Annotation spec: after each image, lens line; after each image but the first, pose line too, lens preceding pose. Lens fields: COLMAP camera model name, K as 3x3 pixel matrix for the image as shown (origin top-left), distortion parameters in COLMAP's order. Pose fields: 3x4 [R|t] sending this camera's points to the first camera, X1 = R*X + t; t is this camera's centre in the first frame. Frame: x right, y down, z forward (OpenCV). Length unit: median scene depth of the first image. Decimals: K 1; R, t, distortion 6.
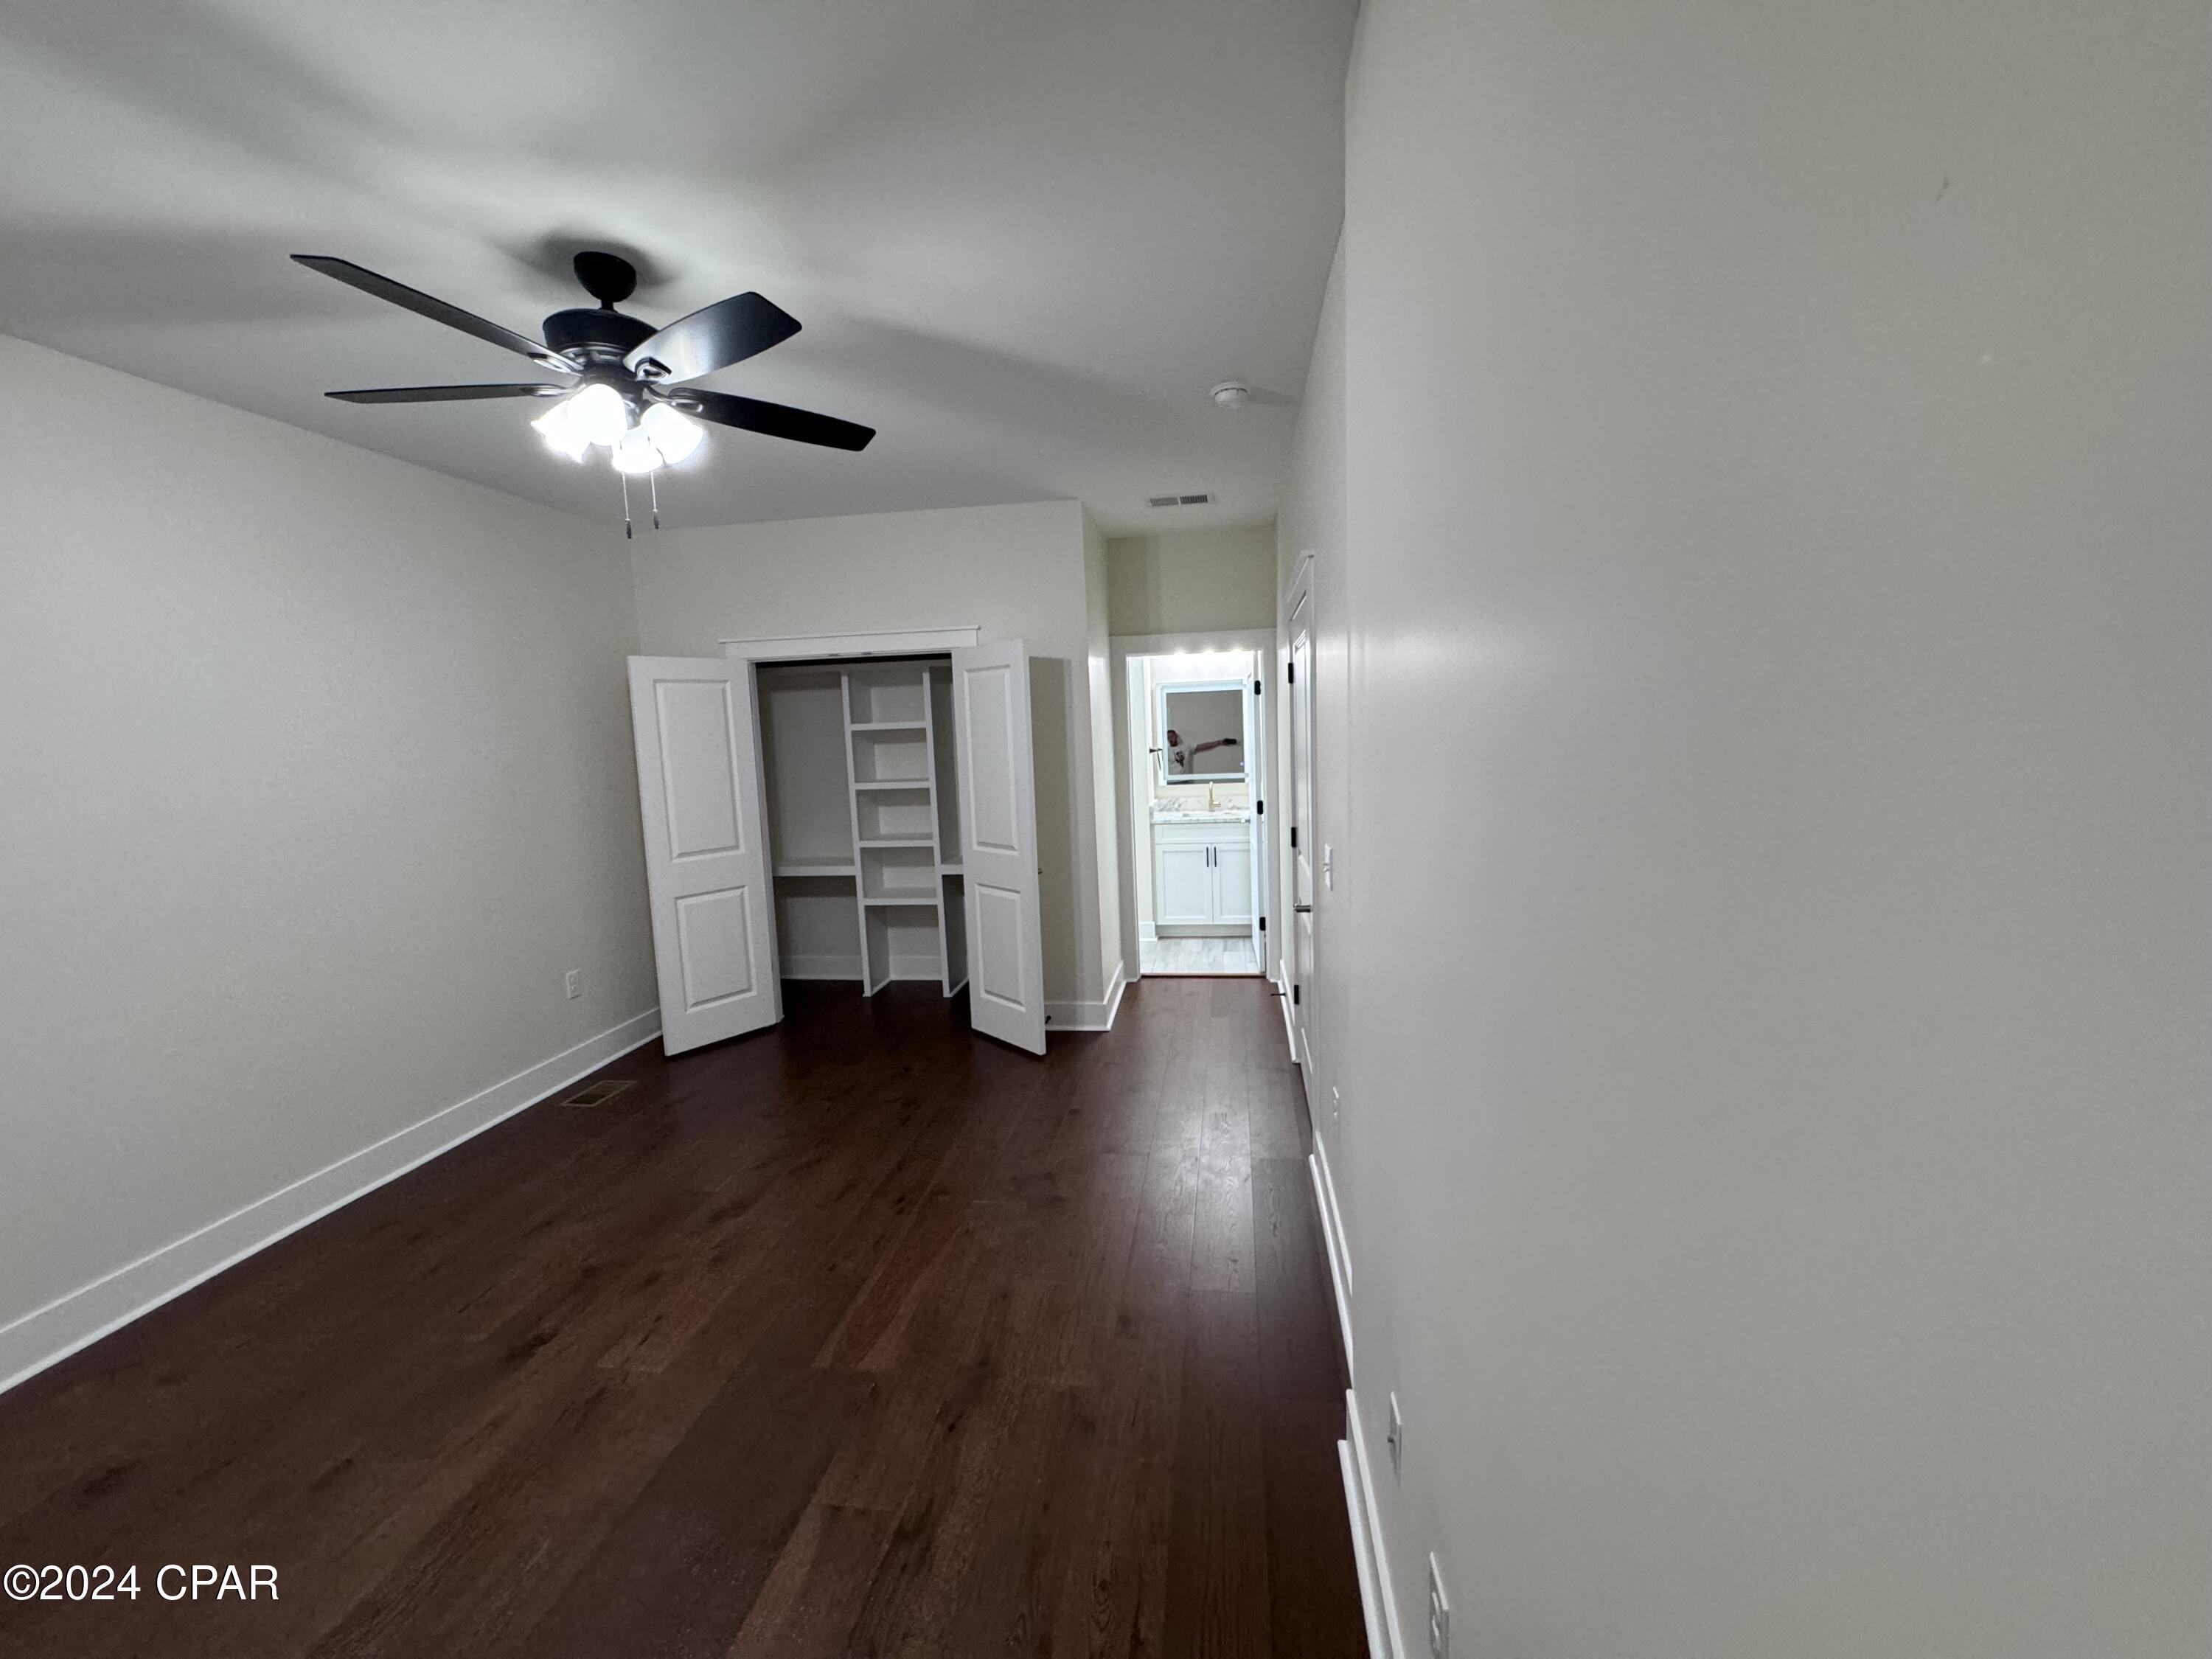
lens RADIAL K [[884.7, 0, 1100.7], [0, 884.7, 819.7], [0, 0, 1]] dist [-0.001463, 0.000637]
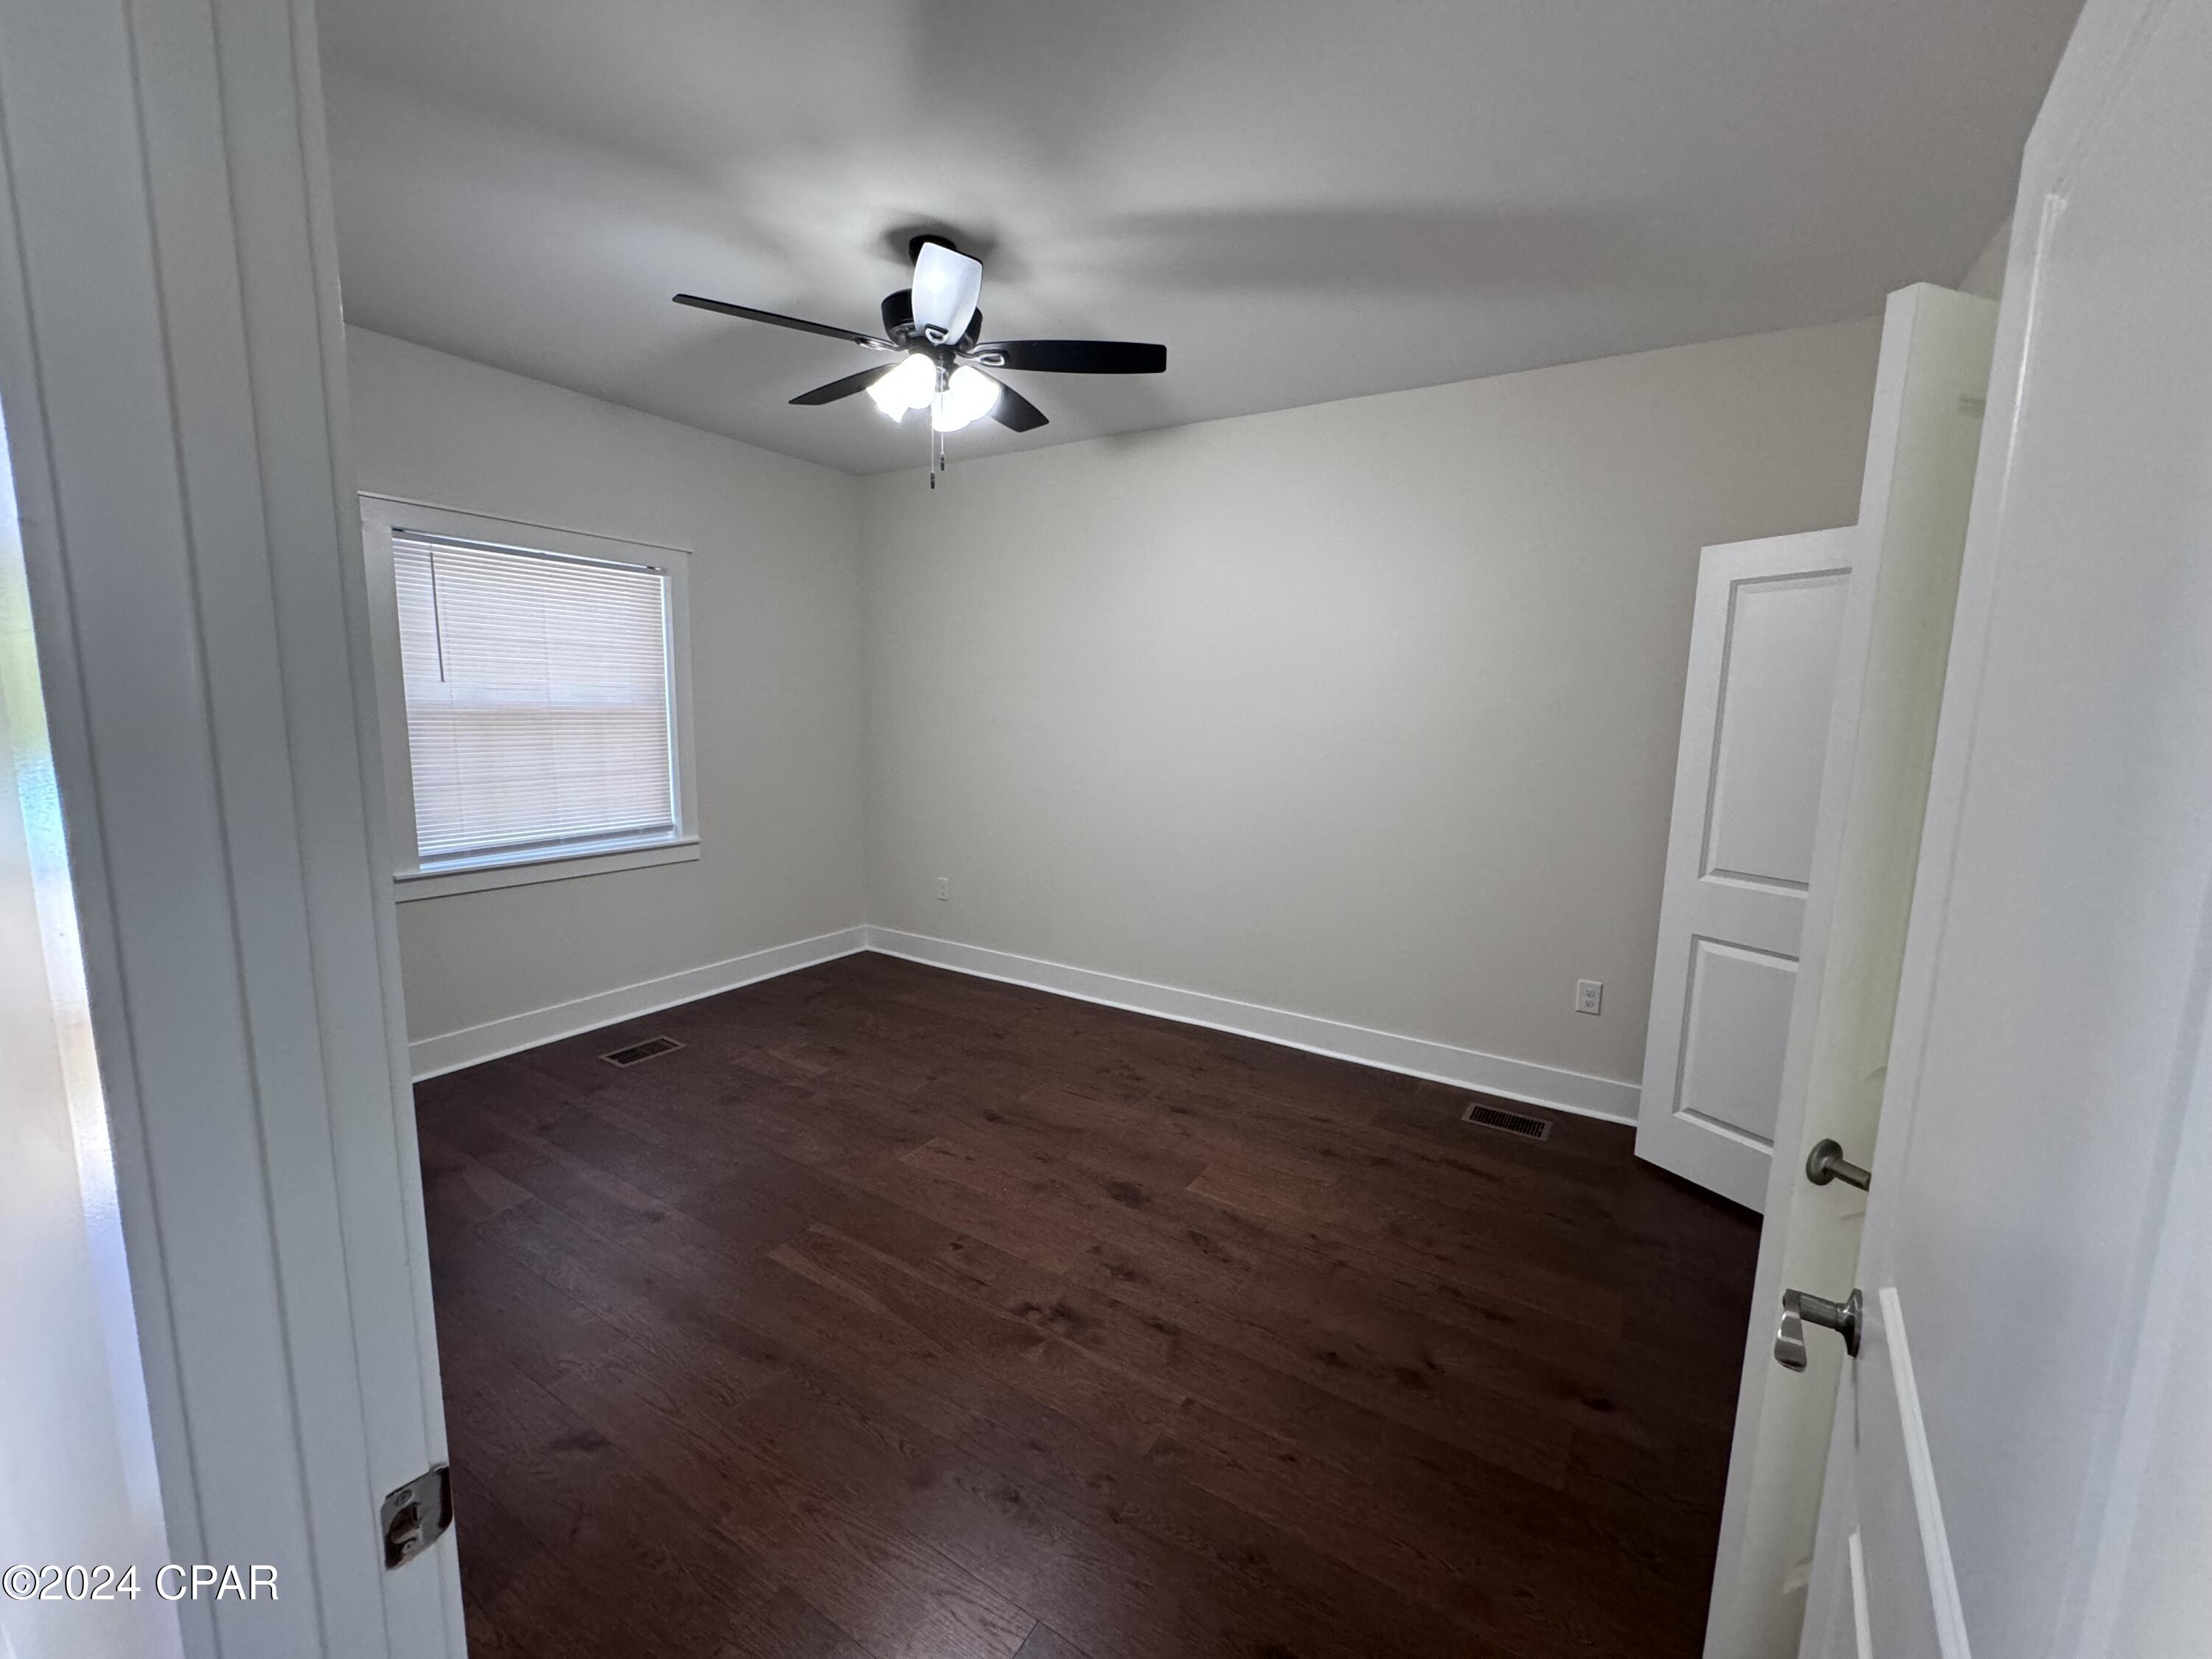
lens RADIAL K [[884.7, 0, 1113.8], [0, 884.7, 841.6], [0, 0, 1]] dist [-0.001463, 0.000637]
pose [[-0.400401, 0.151027, -0.903808, 0.233388], [-0.099077, 0.973407, 0.206550, -0.063932], [0.910968, 0.172249, -0.374790, 0.832160]]
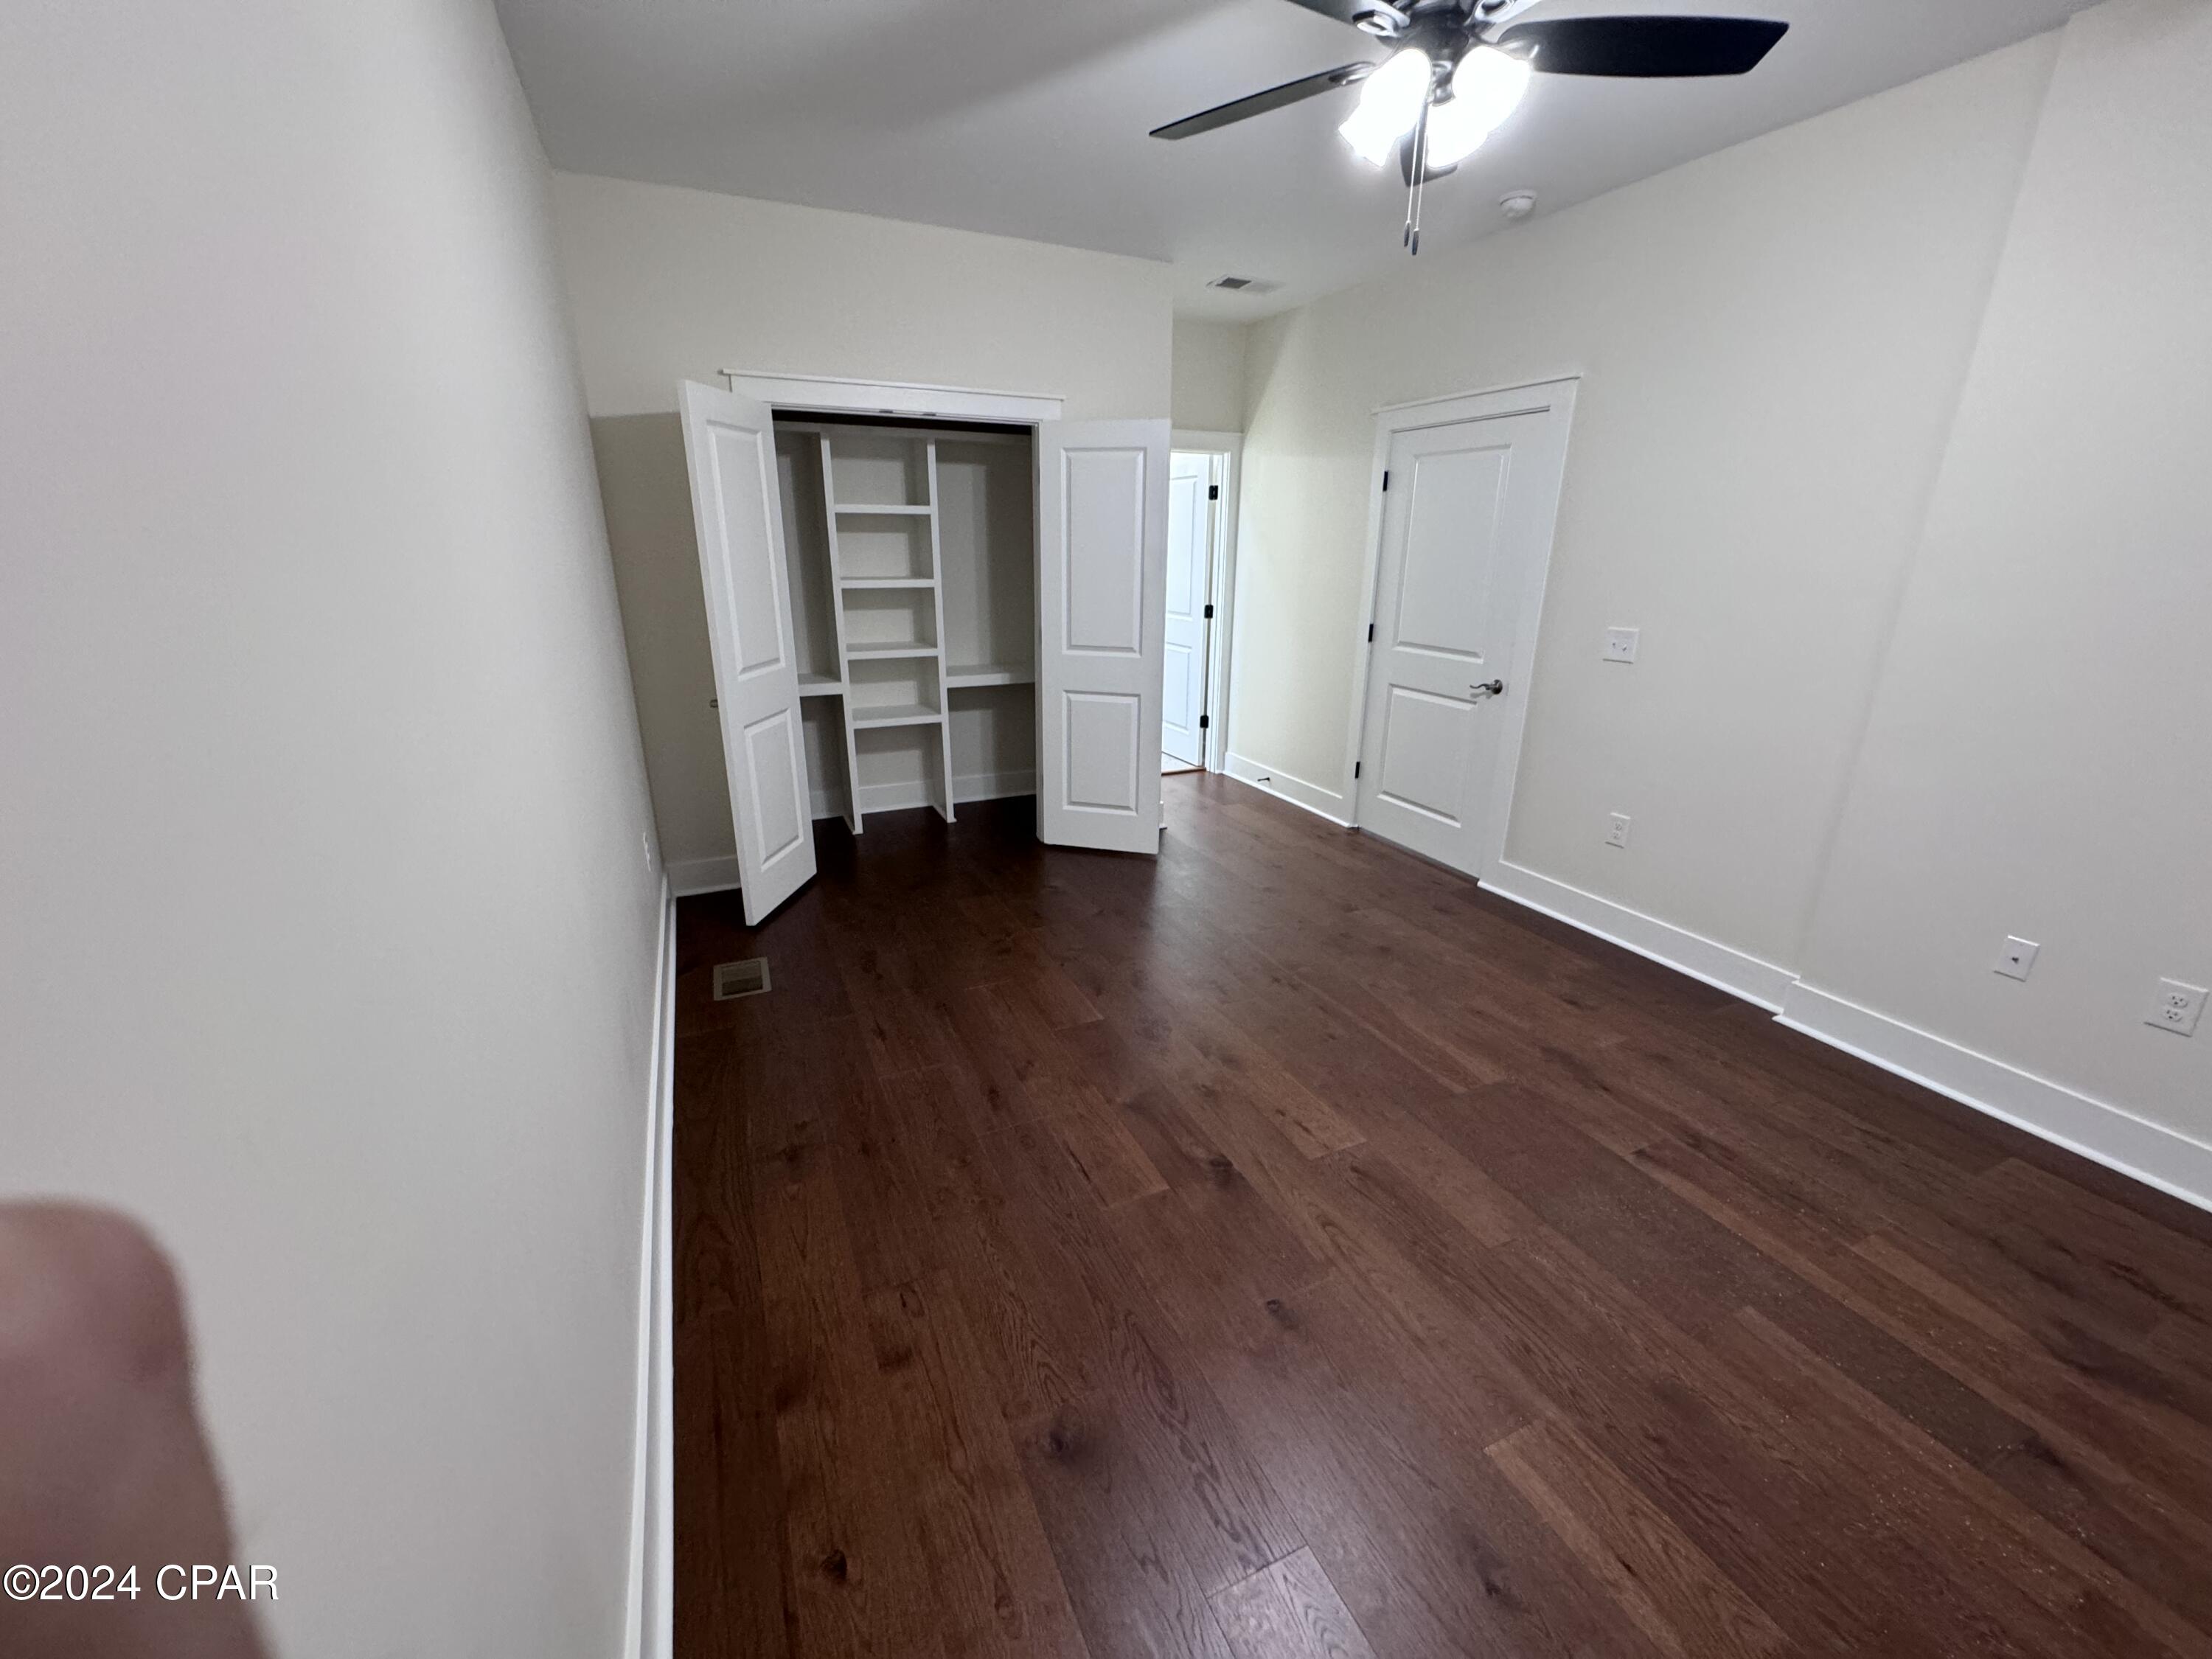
lens RADIAL K [[884.7, 0, 1112.8], [0, 884.7, 822.3], [0, 0, 1]] dist [-0.001463, 0.000637]
pose [[0.839311, -0.126071, 0.528832, -0.621195], [0.016946, 0.978335, 0.206335, 0.015596], [-0.543388, -0.164218, 0.823263, 0.177361]]
